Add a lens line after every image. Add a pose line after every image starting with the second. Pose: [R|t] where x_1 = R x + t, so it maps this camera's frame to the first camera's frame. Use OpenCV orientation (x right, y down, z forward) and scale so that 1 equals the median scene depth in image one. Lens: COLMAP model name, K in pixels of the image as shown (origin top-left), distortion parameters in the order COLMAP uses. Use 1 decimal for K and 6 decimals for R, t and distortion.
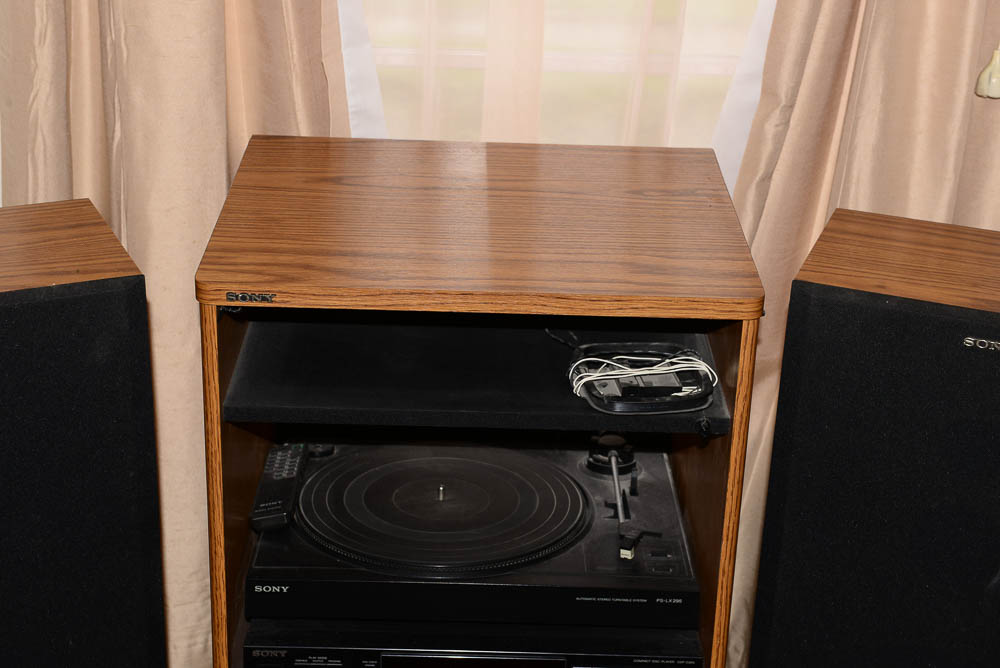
lens RADIAL K [[1790.5, 0, 497.8], [0, 1790.5, 331.8], [0, 0, 1]] dist [0.177487, 0.000000]
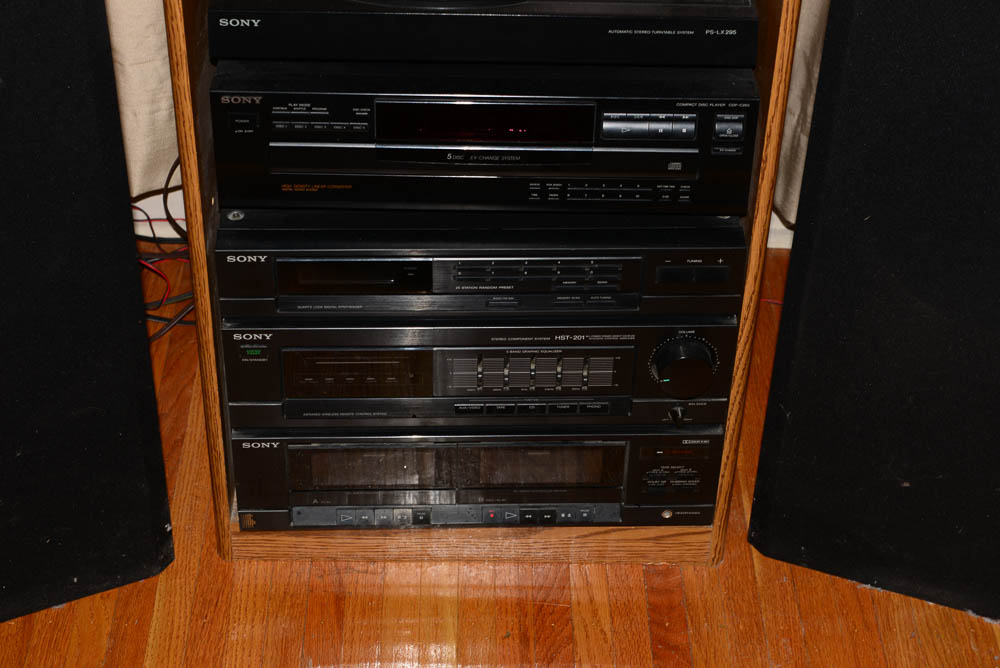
lens RADIAL K [[1974.0, 0, 497.6], [0, 1974.0, 334.5], [0, 0, 1]] dist [0.124346, 0.000000]
pose [[0.999935, -0.010666, -0.004101, -0.005128], [0.011354, 0.967813, 0.251415, 0.053819], [0.001288, -0.251445, 0.967871, 0.084081]]
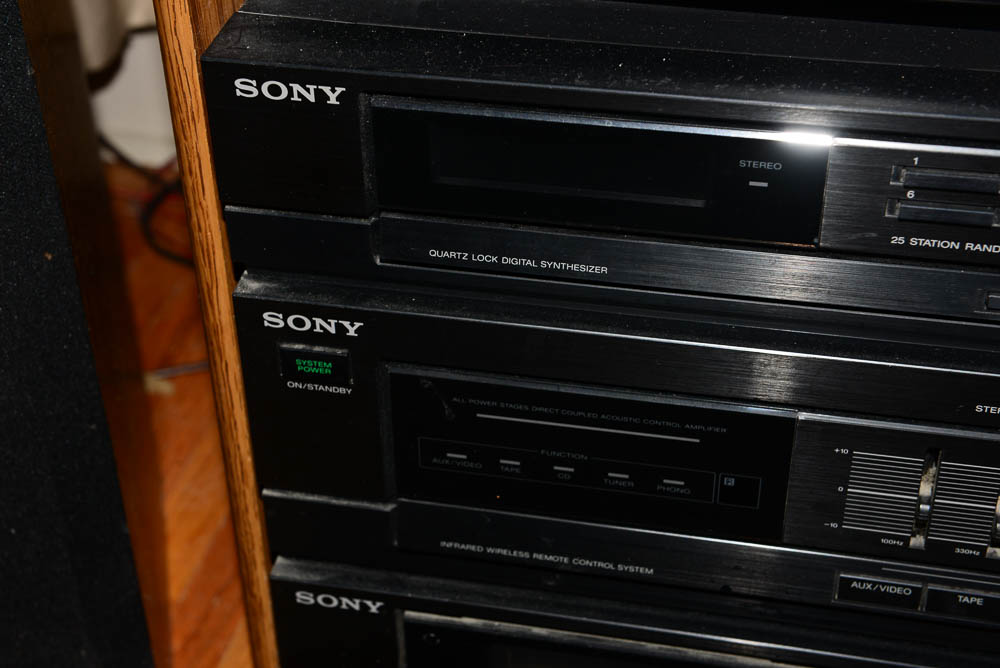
lens RADIAL K [[1594.3, 0, 499.3], [0, 1594.3, 333.1], [0, 0, 1]] dist [0.112916, 0.000000]
pose [[0.972589, 0.097946, -0.210898, -0.034482], [-0.051551, 0.975213, 0.215180, 0.234515], [0.226746, -0.198410, 0.953530, 0.752028]]
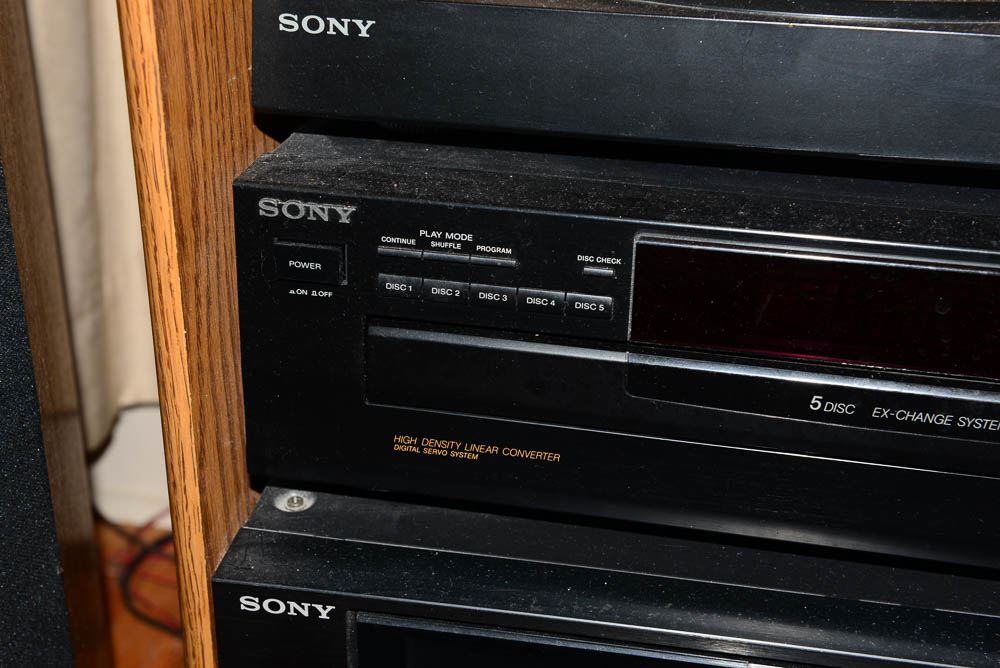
lens RADIAL K [[1594.3, 0, 496.7], [0, 1594.3, 332.1], [0, 0, 1]] dist [0.112916, 0.000000]
pose [[0.977370, 0.074658, -0.197924, -0.030860], [-0.063218, 0.995977, 0.063512, 0.179006], [0.201870, -0.049563, 0.978157, 0.711985]]
